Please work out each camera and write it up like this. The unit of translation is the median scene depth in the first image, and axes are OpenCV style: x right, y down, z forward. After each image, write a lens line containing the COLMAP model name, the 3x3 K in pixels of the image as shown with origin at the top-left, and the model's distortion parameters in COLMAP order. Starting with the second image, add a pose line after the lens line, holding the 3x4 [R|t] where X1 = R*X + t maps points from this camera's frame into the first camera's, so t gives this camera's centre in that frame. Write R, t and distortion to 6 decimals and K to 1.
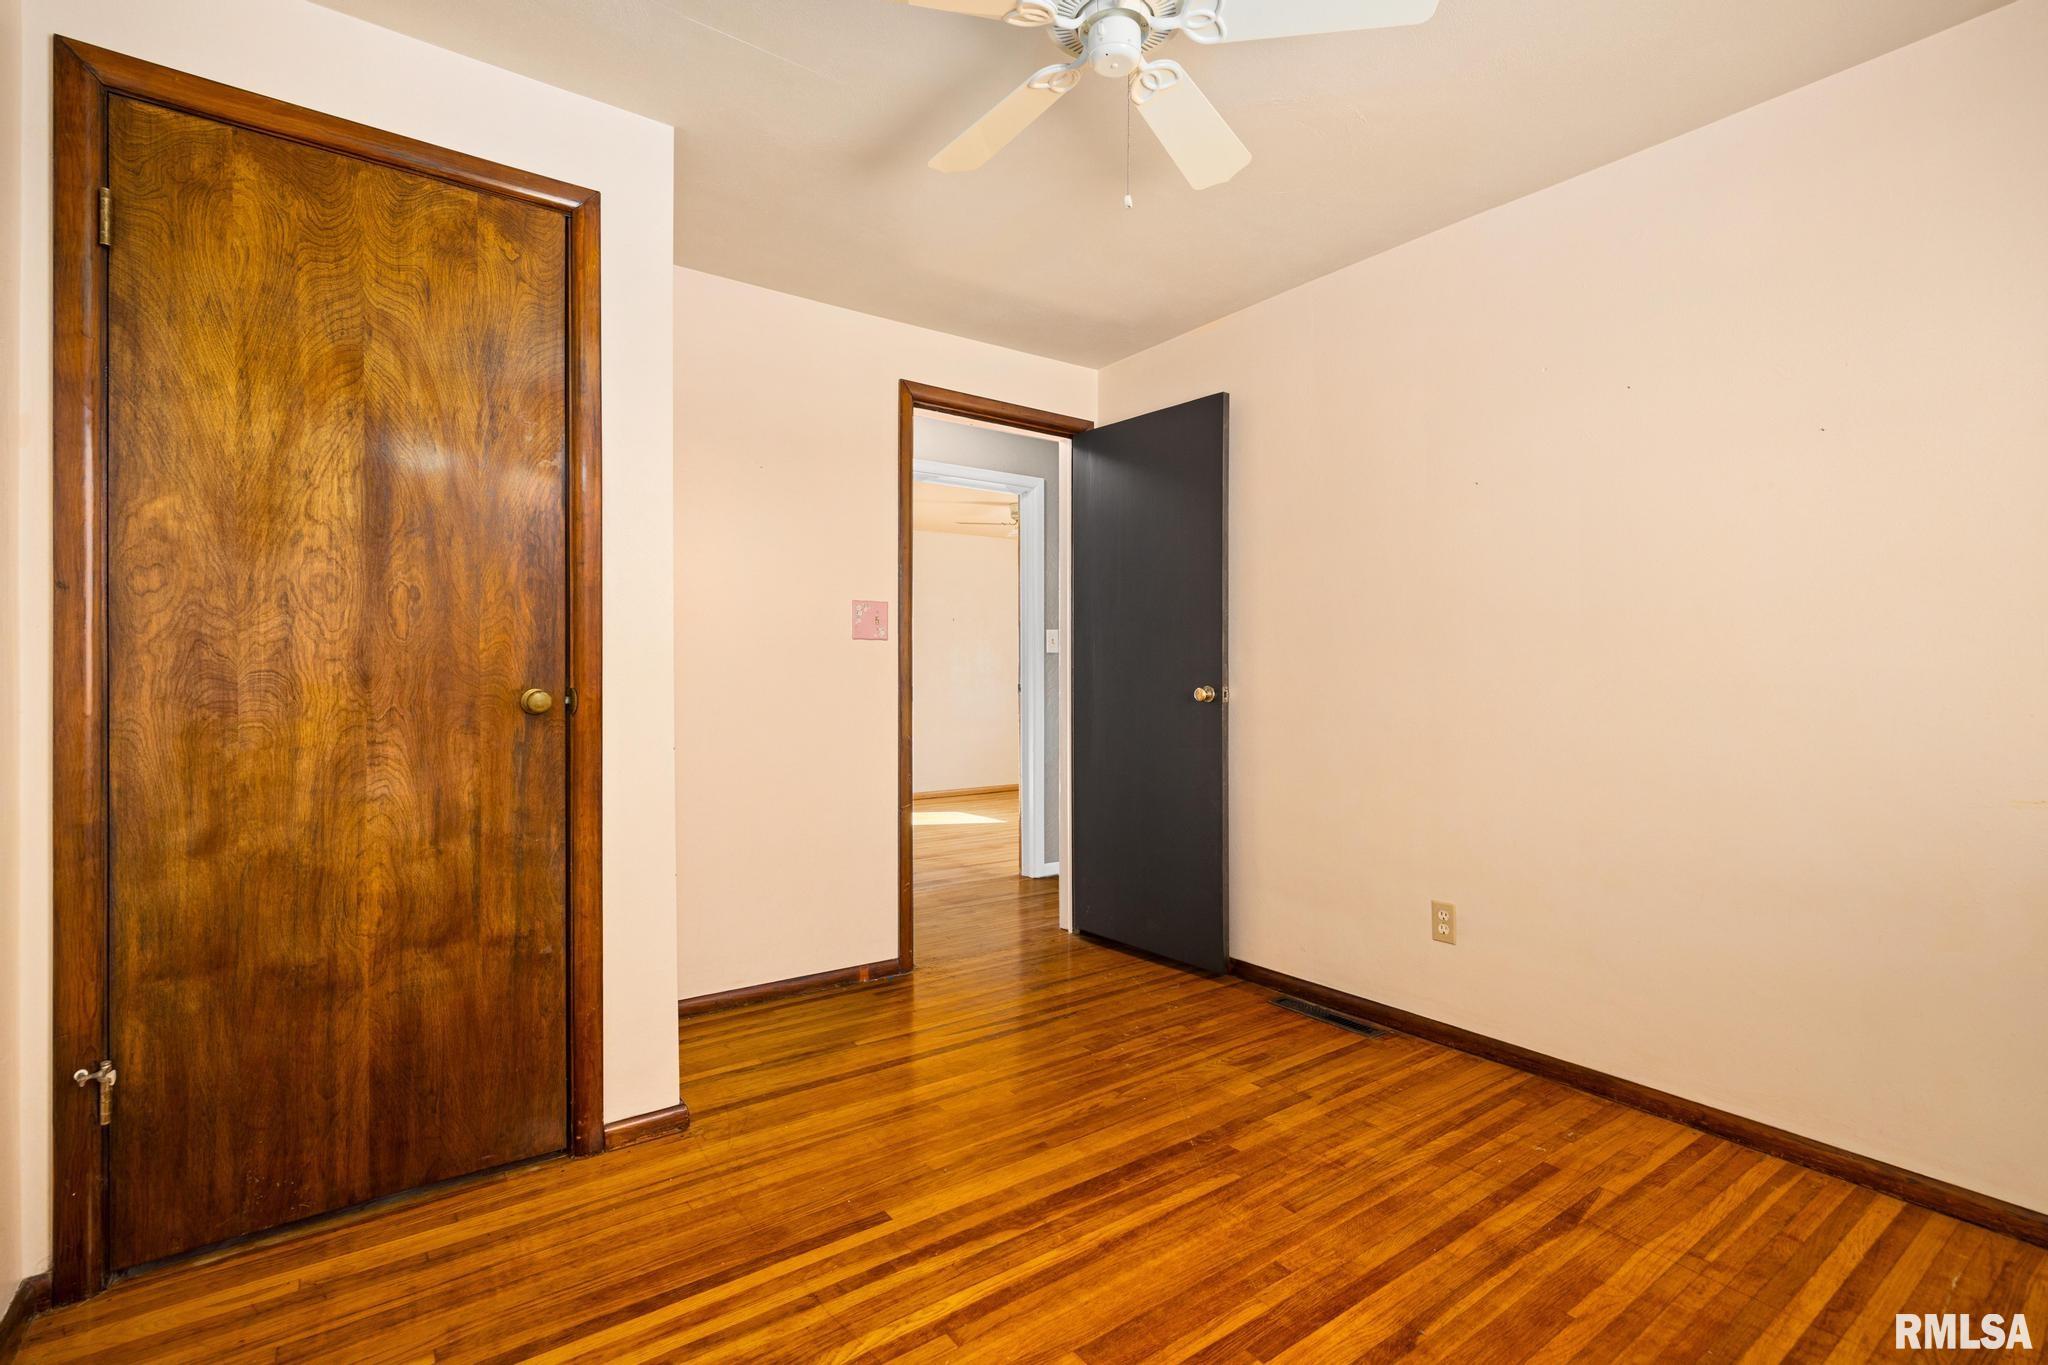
lens RADIAL K [[936.2, 0, 1021.5], [0, 936.2, 677.5], [0, 0, 1]] dist [-0.002262, 0.000330]
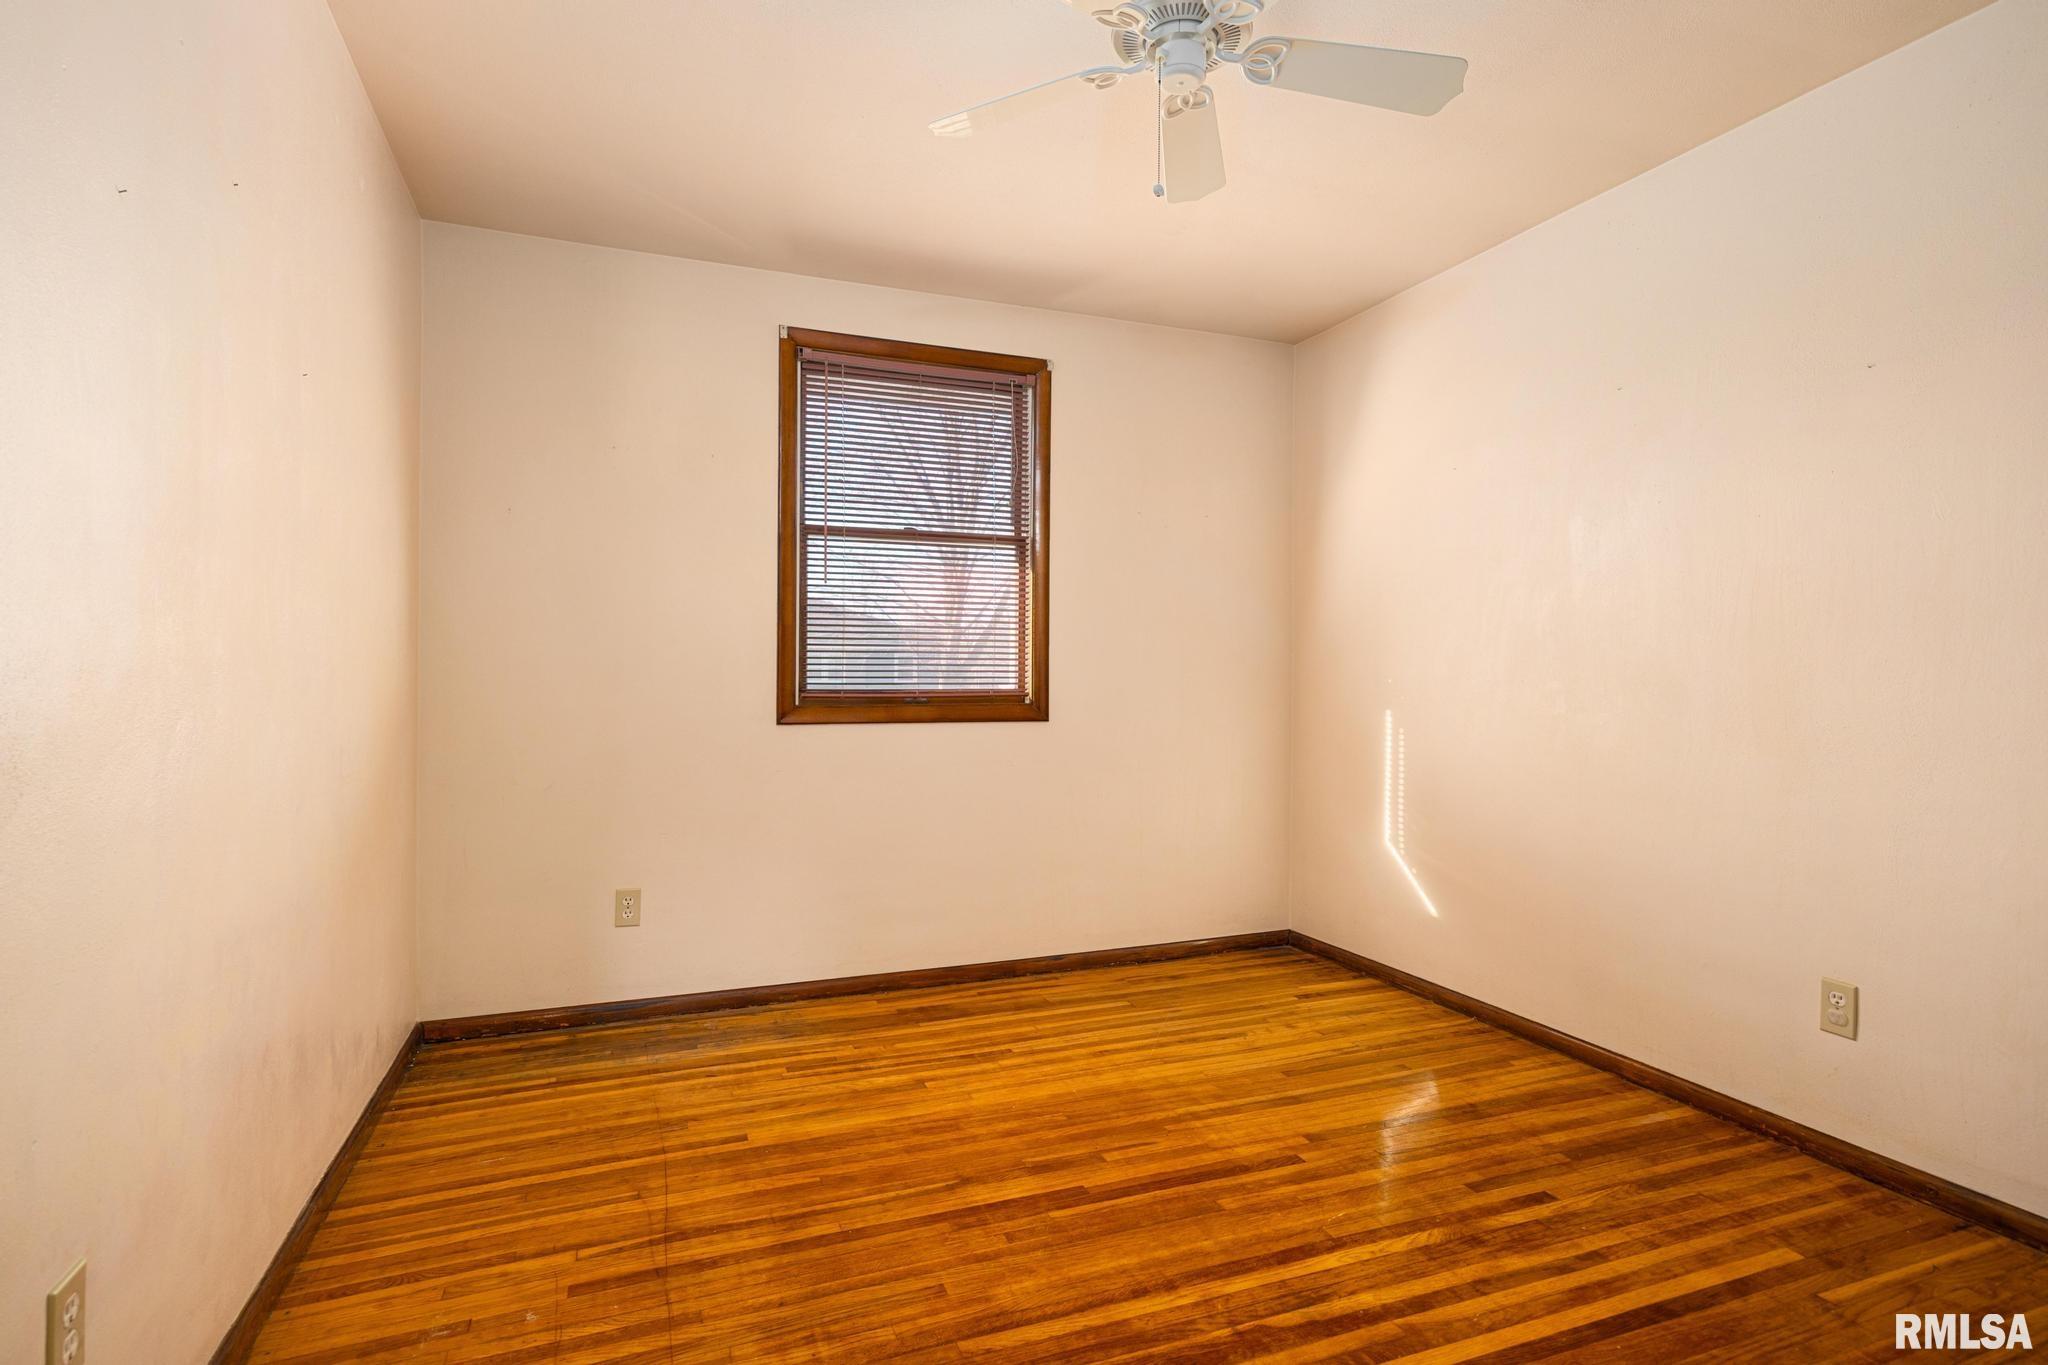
lens RADIAL K [[1038.9, 0, 1021.3], [0, 1038.9, 675.3], [0, 0, 1]] dist [0.000840, -0.000018]
pose [[-0.967357, 0.001850, 0.253411, -0.029145], [0.001236, 0.999996, -0.002582, 0.006359], [-0.253415, -0.002185, -0.967355, 2.077418]]
